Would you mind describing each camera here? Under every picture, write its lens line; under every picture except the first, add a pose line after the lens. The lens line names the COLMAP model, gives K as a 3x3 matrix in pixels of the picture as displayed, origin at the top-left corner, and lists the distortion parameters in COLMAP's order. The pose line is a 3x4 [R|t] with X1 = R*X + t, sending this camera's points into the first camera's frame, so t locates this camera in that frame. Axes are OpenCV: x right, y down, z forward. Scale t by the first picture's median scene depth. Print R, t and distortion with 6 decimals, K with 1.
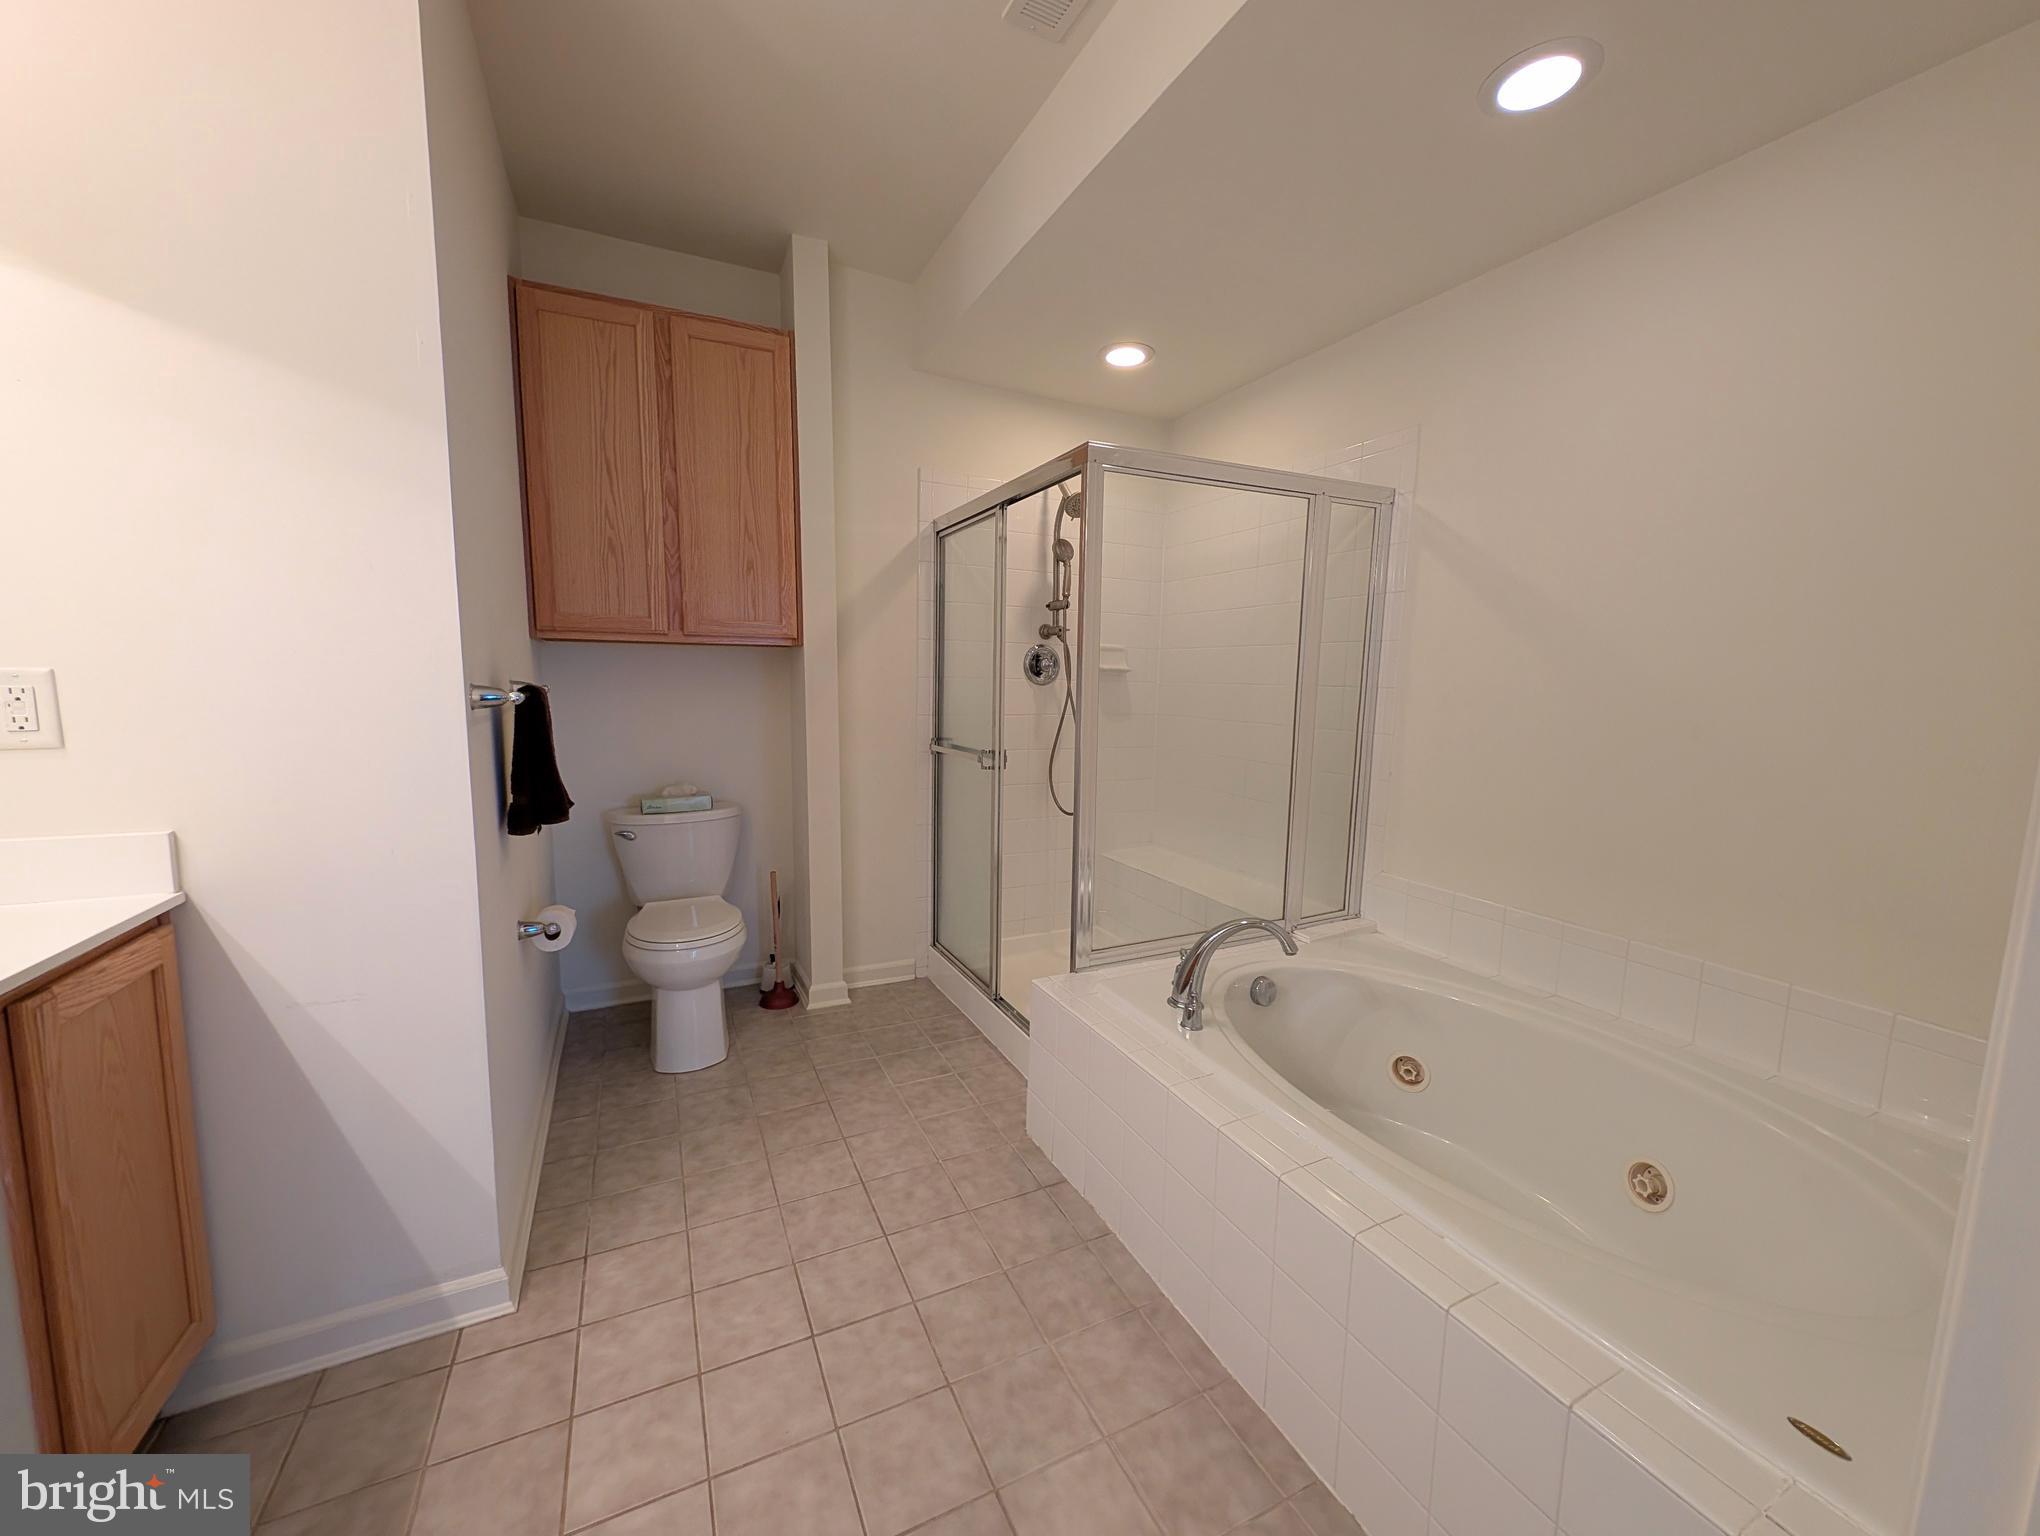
lens RADIAL K [[773.6, 0, 1013.2], [0, 773.6, 768.0], [0, 0, 1]] dist [0.008565, -0.008136]
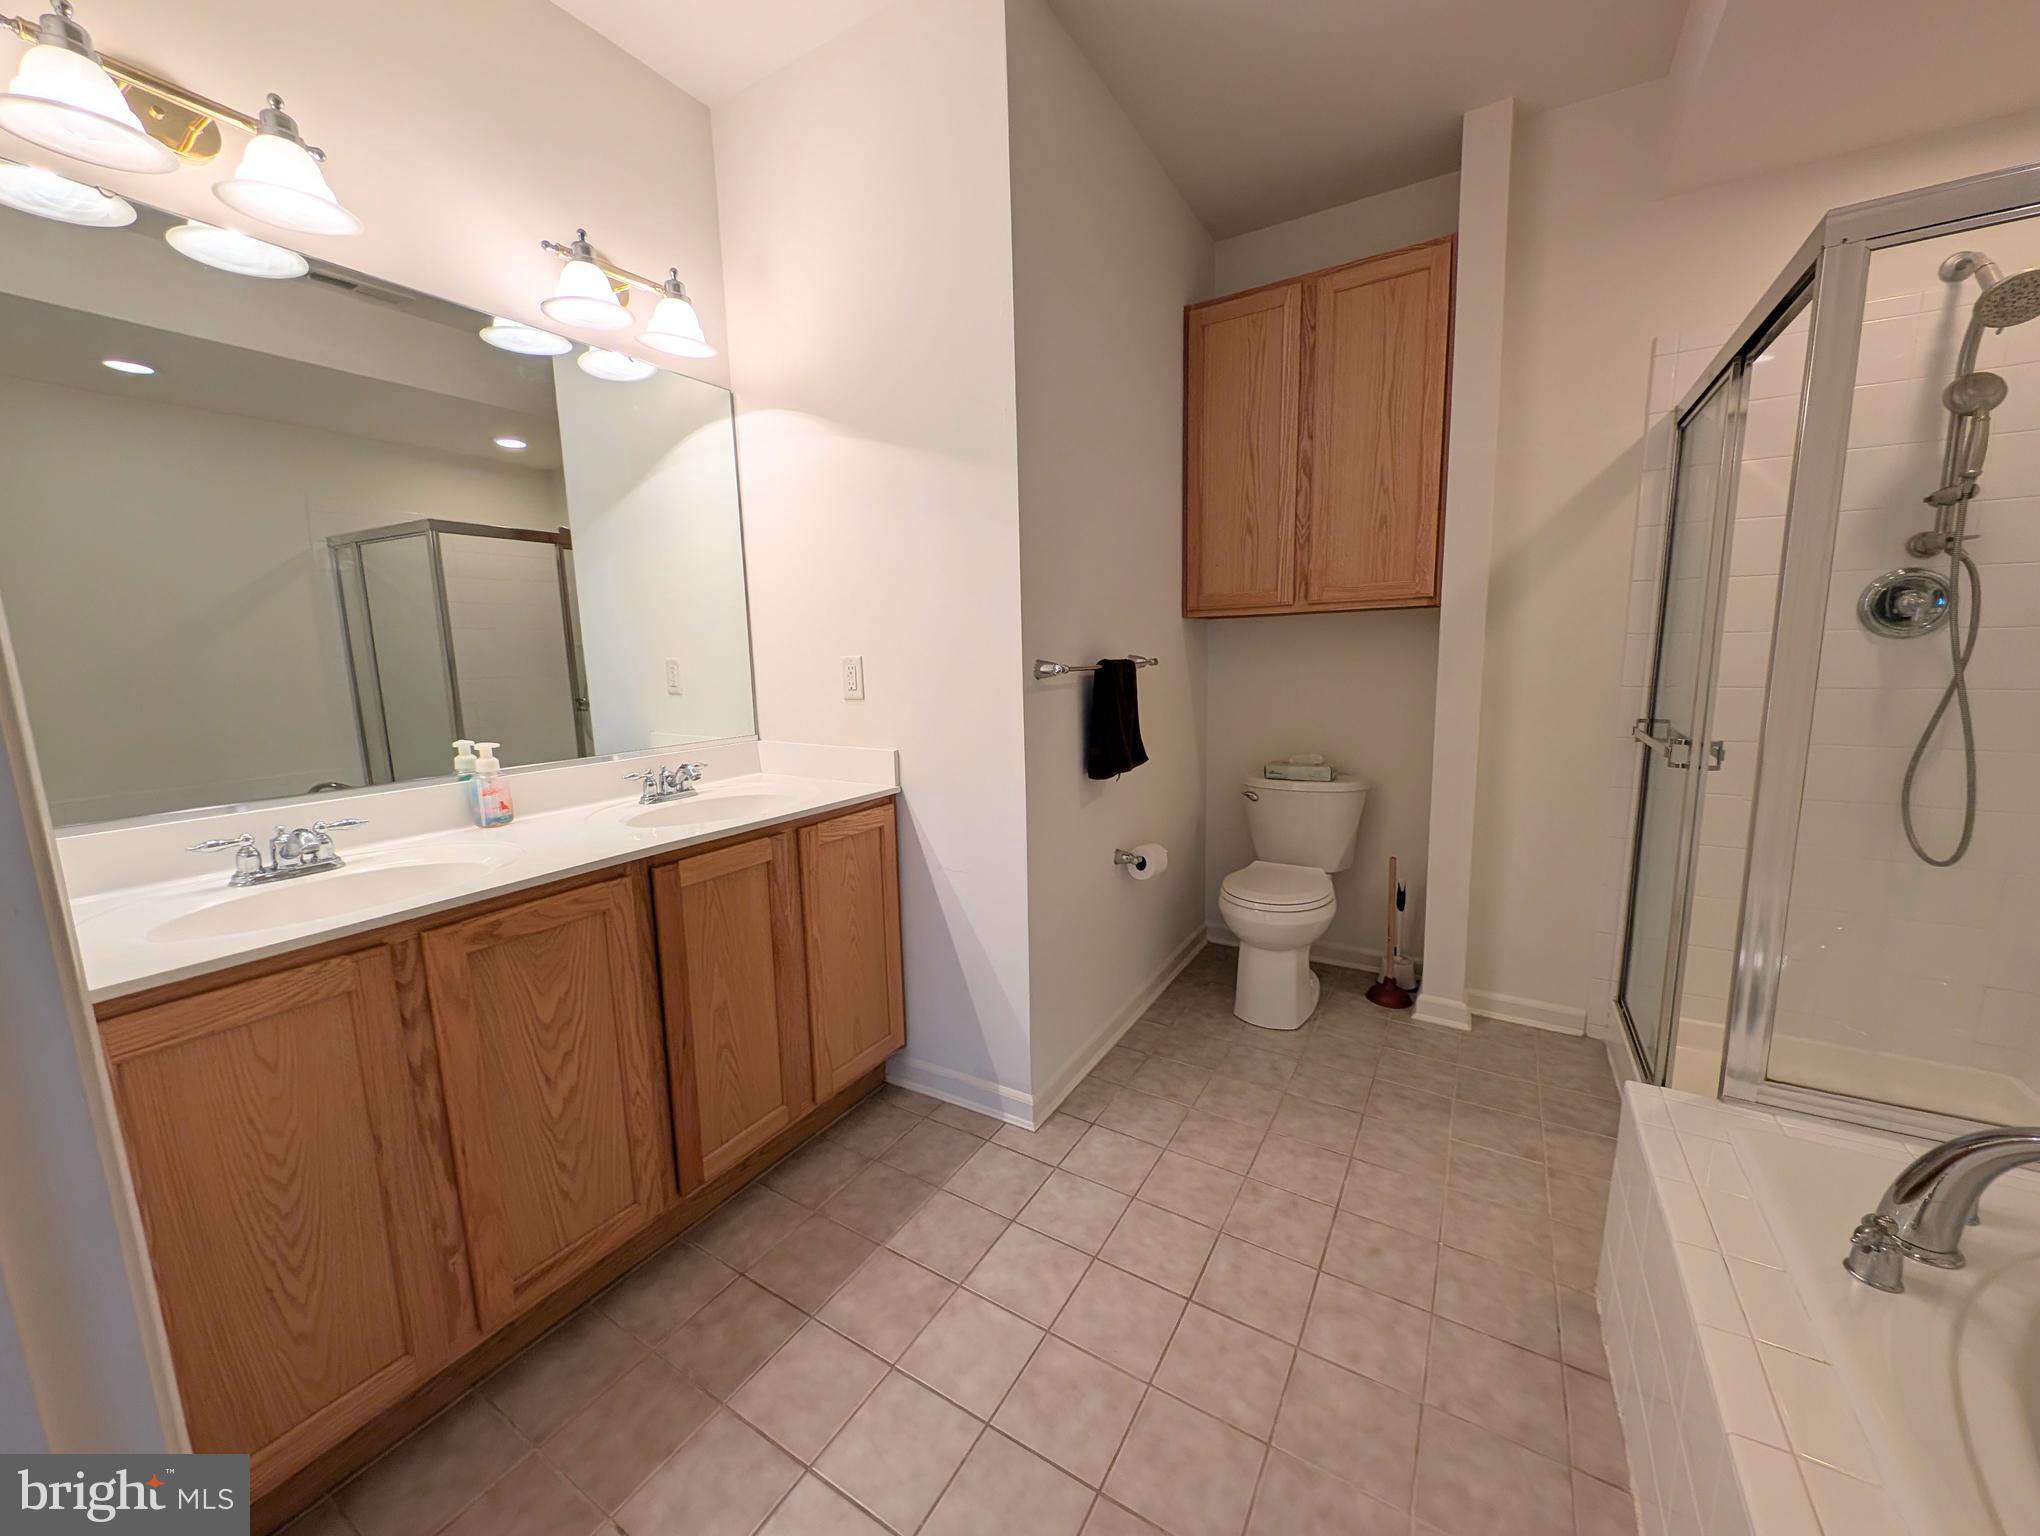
lens RADIAL K [[773.6, 0, 1013.2], [0, 773.6, 768.0], [0, 0, 1]] dist [0.008565, -0.008136]
pose [[0.525750, 0.098571, -0.844909, 0.258231], [-0.065370, 0.995008, 0.075405, -0.012431], [0.848124, 0.015588, 0.529569, 0.162065]]
